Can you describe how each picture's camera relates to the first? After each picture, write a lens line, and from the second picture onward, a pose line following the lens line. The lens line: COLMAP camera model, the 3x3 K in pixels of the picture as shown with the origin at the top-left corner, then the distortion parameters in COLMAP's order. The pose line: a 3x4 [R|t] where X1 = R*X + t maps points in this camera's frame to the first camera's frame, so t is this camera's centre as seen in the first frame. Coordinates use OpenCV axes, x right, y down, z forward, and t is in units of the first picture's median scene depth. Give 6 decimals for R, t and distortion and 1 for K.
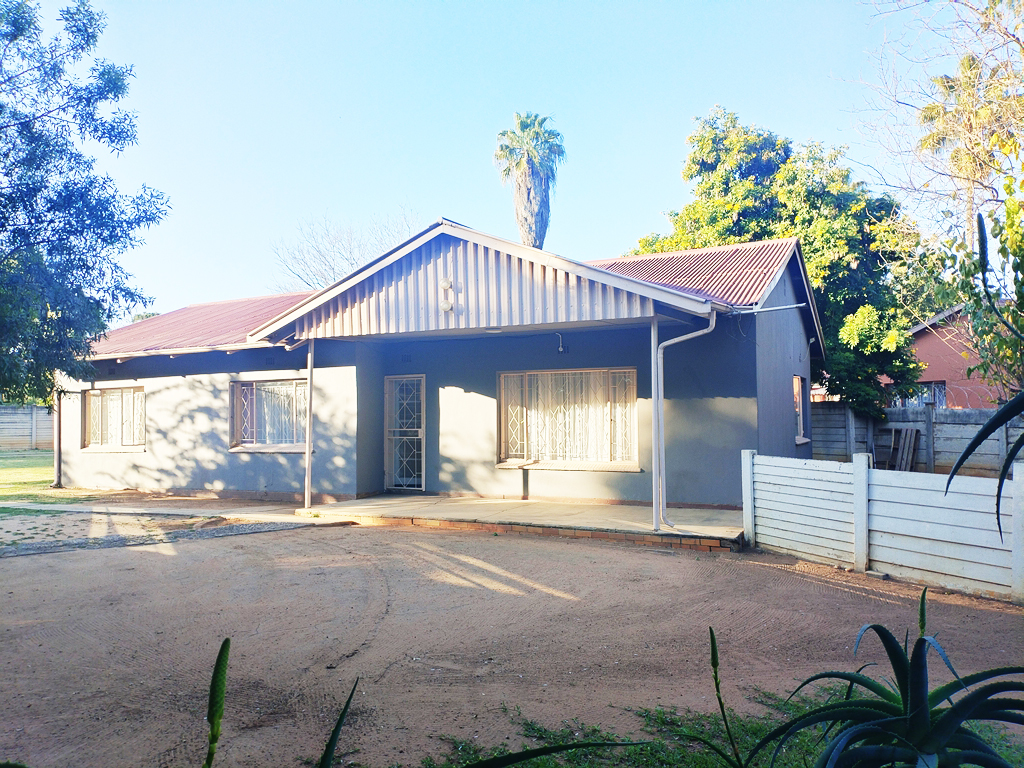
lens RADIAL K [[765.0, 0, 509.2], [0, 765.0, 383.2], [0, 0, 1]] dist [0.085370, -0.099811]
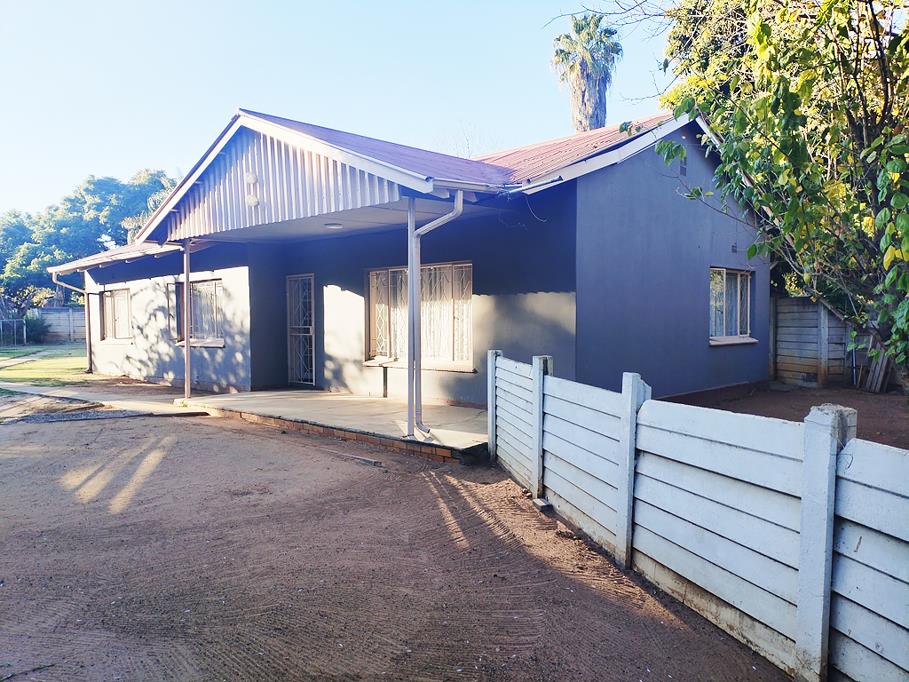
lens RADIAL K [[679.1, 0, 452.0], [0, 679.1, 340.3], [0, 0, 1]] dist [0.085370, -0.099811]
pose [[0.958512, 0.009394, -0.284897, 0.331623], [0.012433, 0.997128, 0.074706, 0.011362], [0.284780, -0.075149, 0.955643, 0.170357]]
